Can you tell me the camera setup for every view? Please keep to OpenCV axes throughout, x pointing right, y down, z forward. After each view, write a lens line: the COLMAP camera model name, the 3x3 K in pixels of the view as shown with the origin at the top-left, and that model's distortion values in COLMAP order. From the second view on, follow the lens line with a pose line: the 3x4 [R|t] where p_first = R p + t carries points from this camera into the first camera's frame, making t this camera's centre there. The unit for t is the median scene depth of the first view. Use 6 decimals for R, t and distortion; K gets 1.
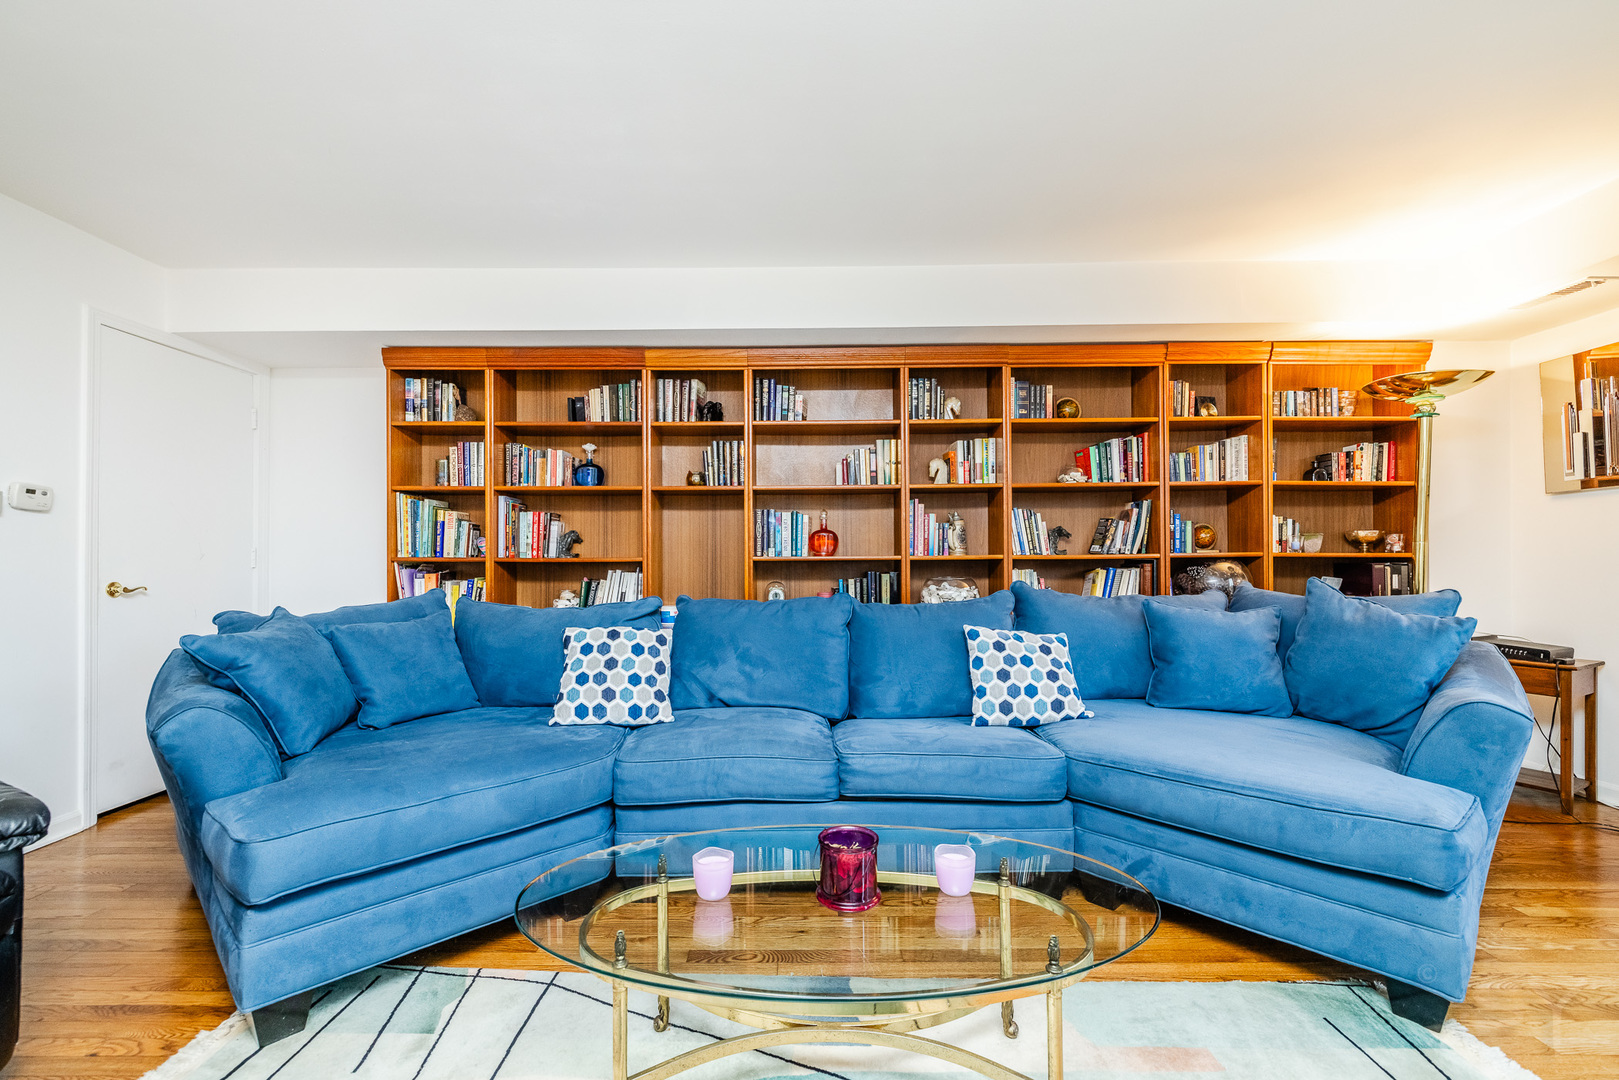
lens RADIAL K [[689.5, 0, 804.3], [0, 689.5, 555.1], [0, 0, 1]] dist [0.002092, 0.000459]
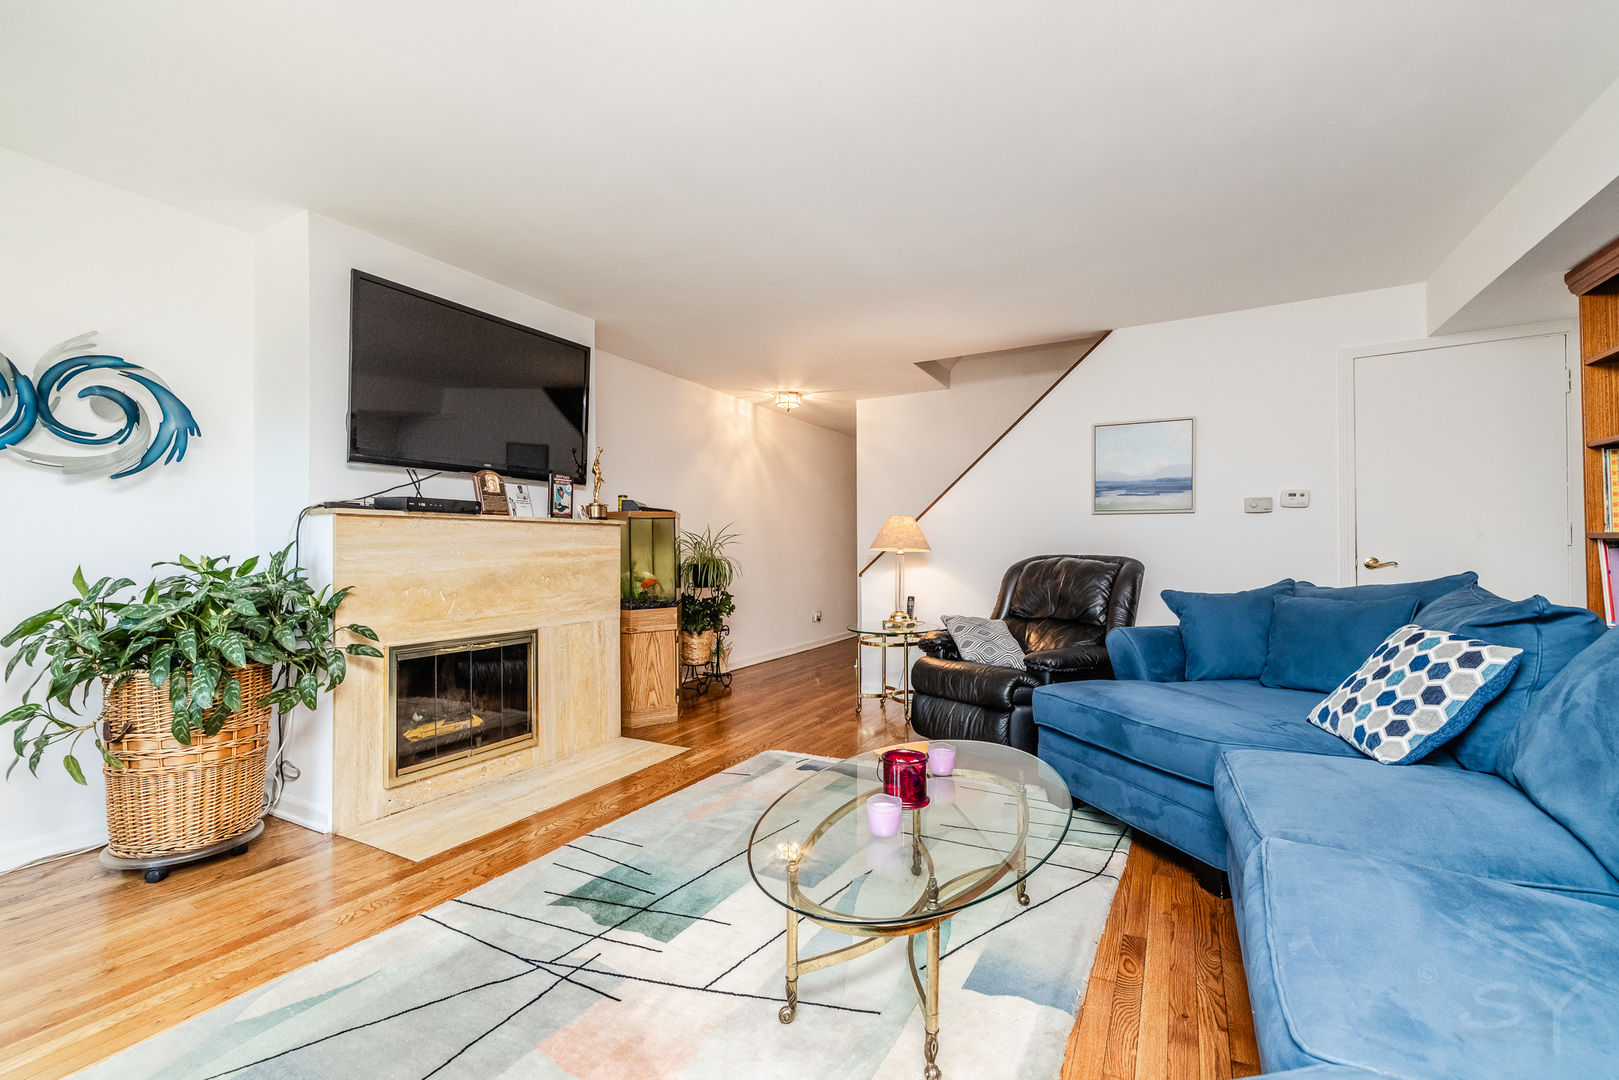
lens RADIAL K [[689.5, 0, 804.3], [0, 689.5, 555.1], [0, 0, 1]] dist [0.002092, 0.000459]
pose [[-0.473301, 0.012852, -0.880807, 0.513910], [0.018893, 0.999812, 0.004436, 0.007764], [0.880698, -0.014541, -0.473455, 0.578470]]
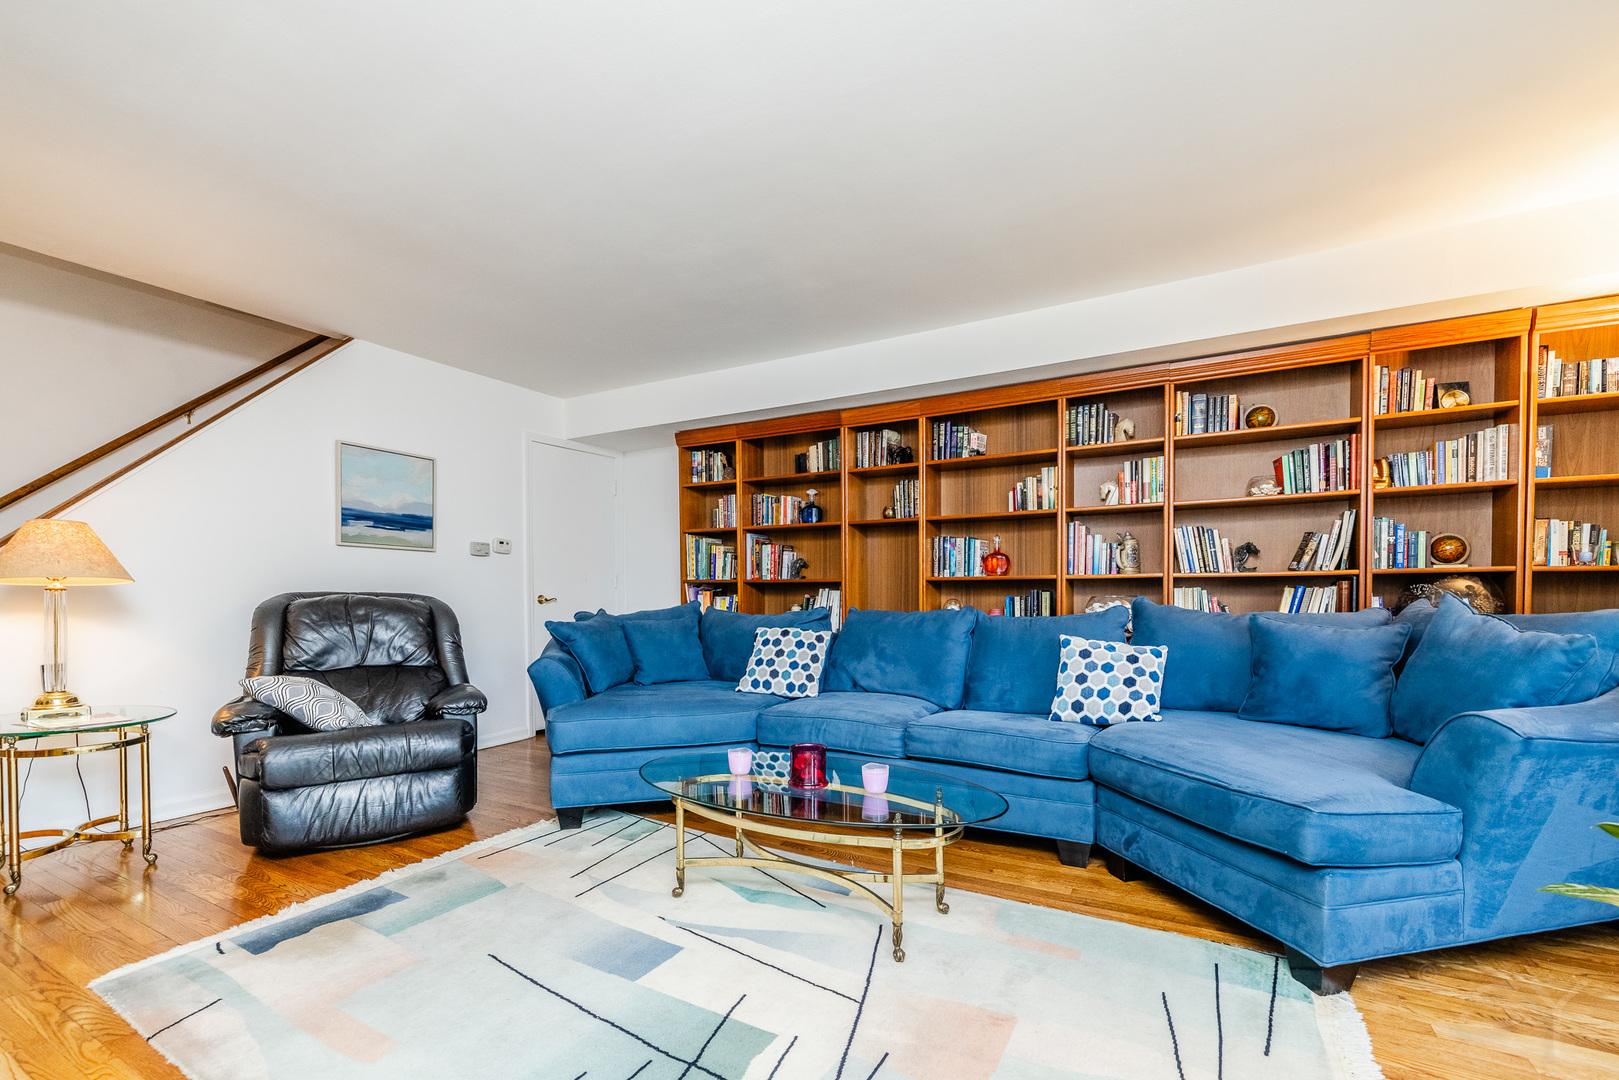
lens RADIAL K [[724.4, 0, 808.4], [0, 724.4, 611.6], [0, 0, 1]] dist [0.001718, 0.000169]
pose [[0.872627, 0.014165, -0.488181, 0.351324], [0.005143, 0.999257, 0.038187, 0.012965], [0.488360, -0.035833, 0.871906, -0.178663]]
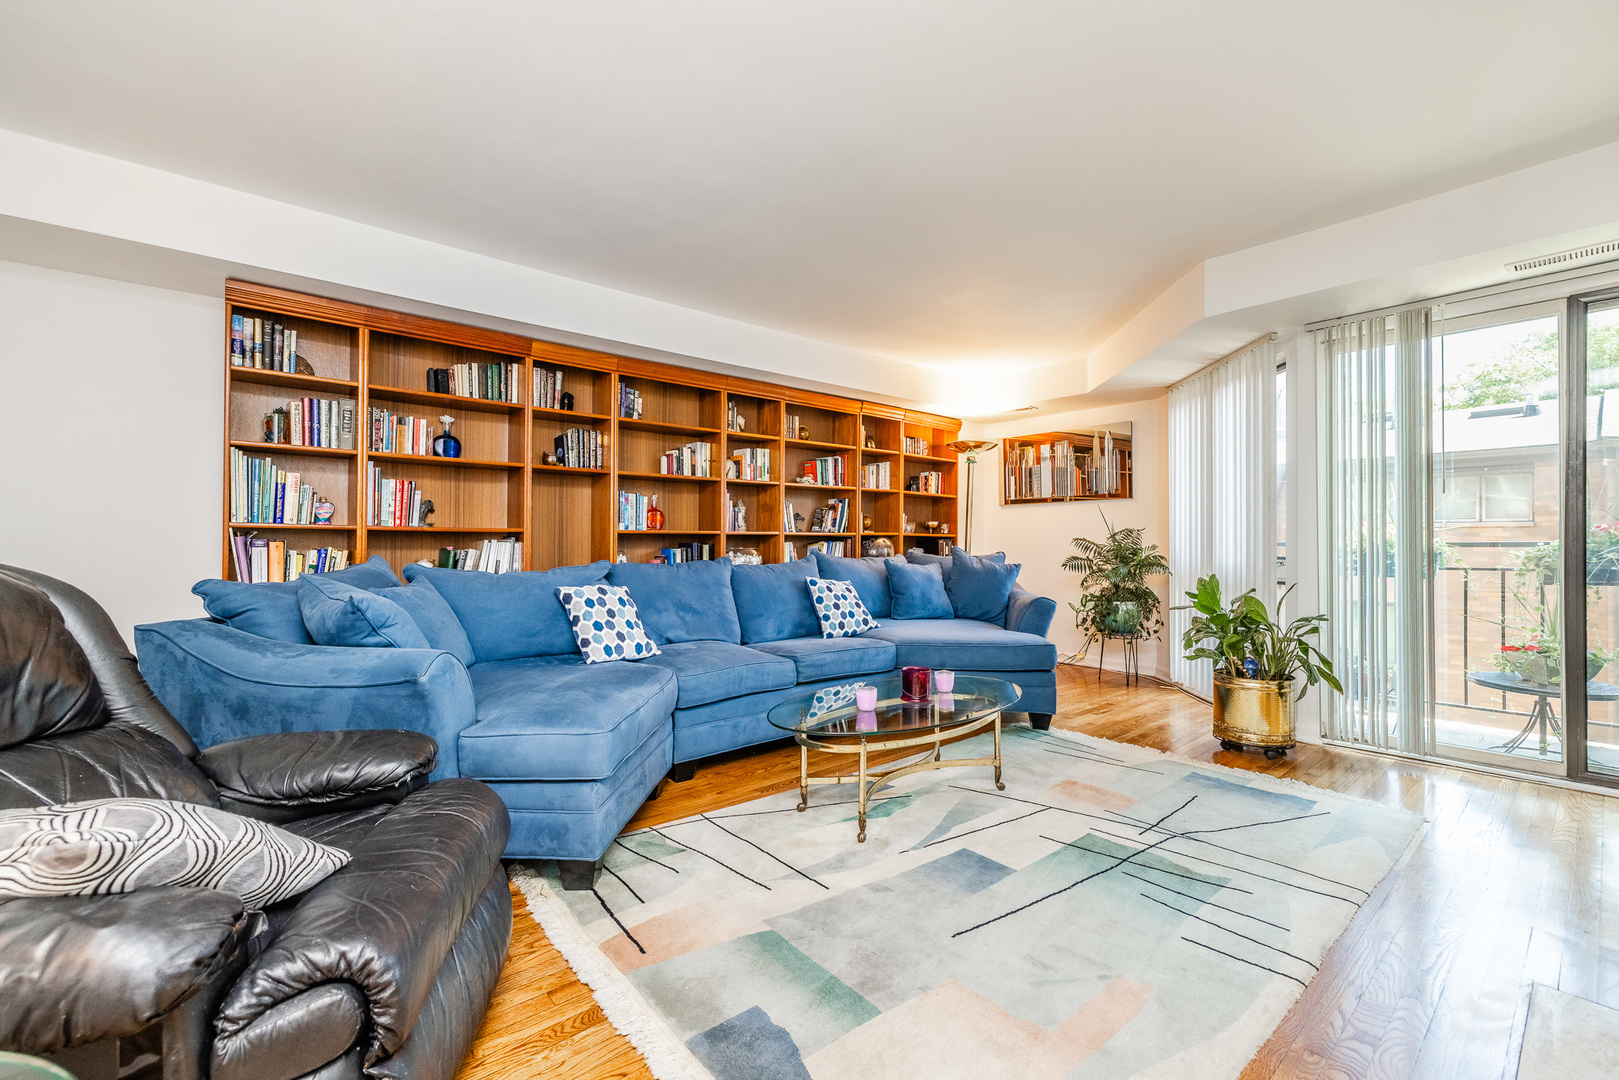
lens RADIAL K [[683.5, 0, 815.2], [0, 683.5, 534.1], [0, 0, 1]] dist [0.002790, -0.000177]
pose [[0.751505, 0.015024, 0.659556, -0.593148], [-0.014558, 0.999875, -0.006188, 0.012189], [-0.659566, -0.004951, 0.751630, -0.121555]]
